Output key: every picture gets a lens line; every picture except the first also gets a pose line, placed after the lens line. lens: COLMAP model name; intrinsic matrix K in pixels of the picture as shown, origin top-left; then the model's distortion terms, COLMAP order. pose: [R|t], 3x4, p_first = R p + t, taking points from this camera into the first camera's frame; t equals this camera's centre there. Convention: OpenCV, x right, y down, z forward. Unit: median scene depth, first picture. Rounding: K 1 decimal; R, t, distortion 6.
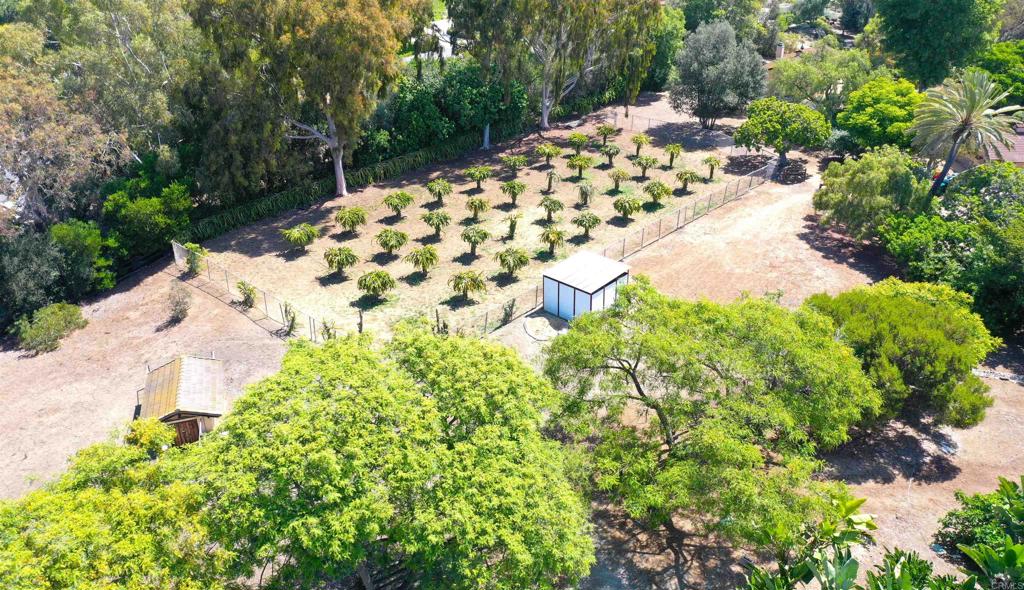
lens RADIAL K [[806.0, 0, 509.7], [0, 806.0, 259.1], [0, 0, 1]] dist [0.005725, 0.002267]
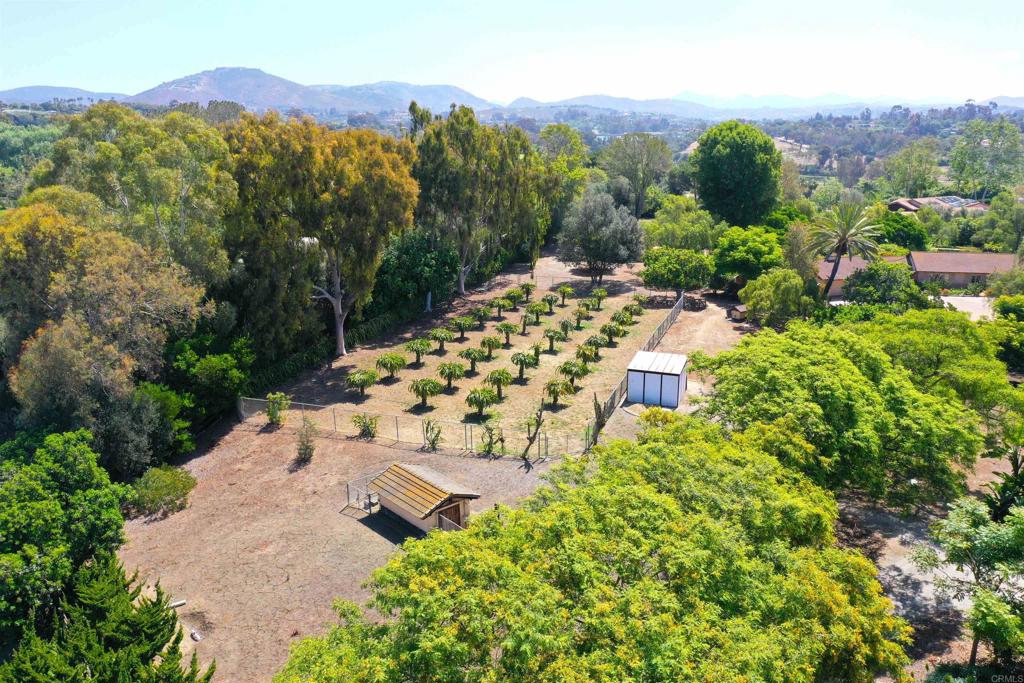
lens RADIAL K [[806.8, 0, 515.3], [0, 806.8, 355.9], [0, 0, 1]] dist [-0.000511, 0.002305]
pose [[0.920317, -0.105544, 0.376665, -0.425236], [0.163594, 0.978509, -0.125531, 0.093712], [-0.355321, 0.177148, 0.917805, -0.017462]]
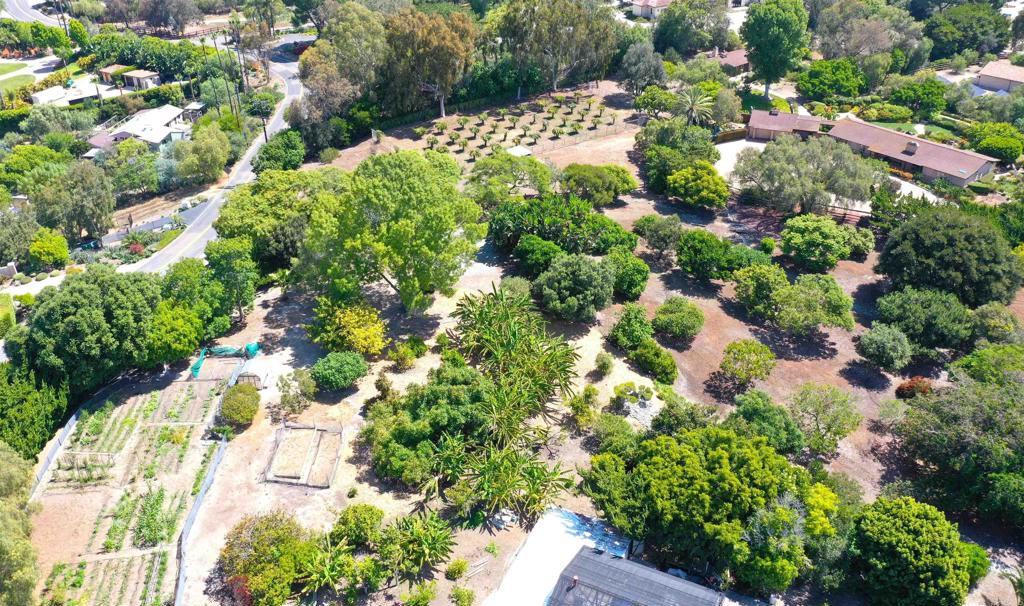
lens RADIAL K [[839.4, 0, 497.0], [0, 839.4, 298.7], [0, 0, 1]] dist [0.001844, 0.001838]
pose [[0.969518, 0.130751, -0.207219, 0.531014], [-0.103685, 0.985195, 0.136528, 0.092387], [0.222003, -0.110881, 0.968721, -1.397311]]
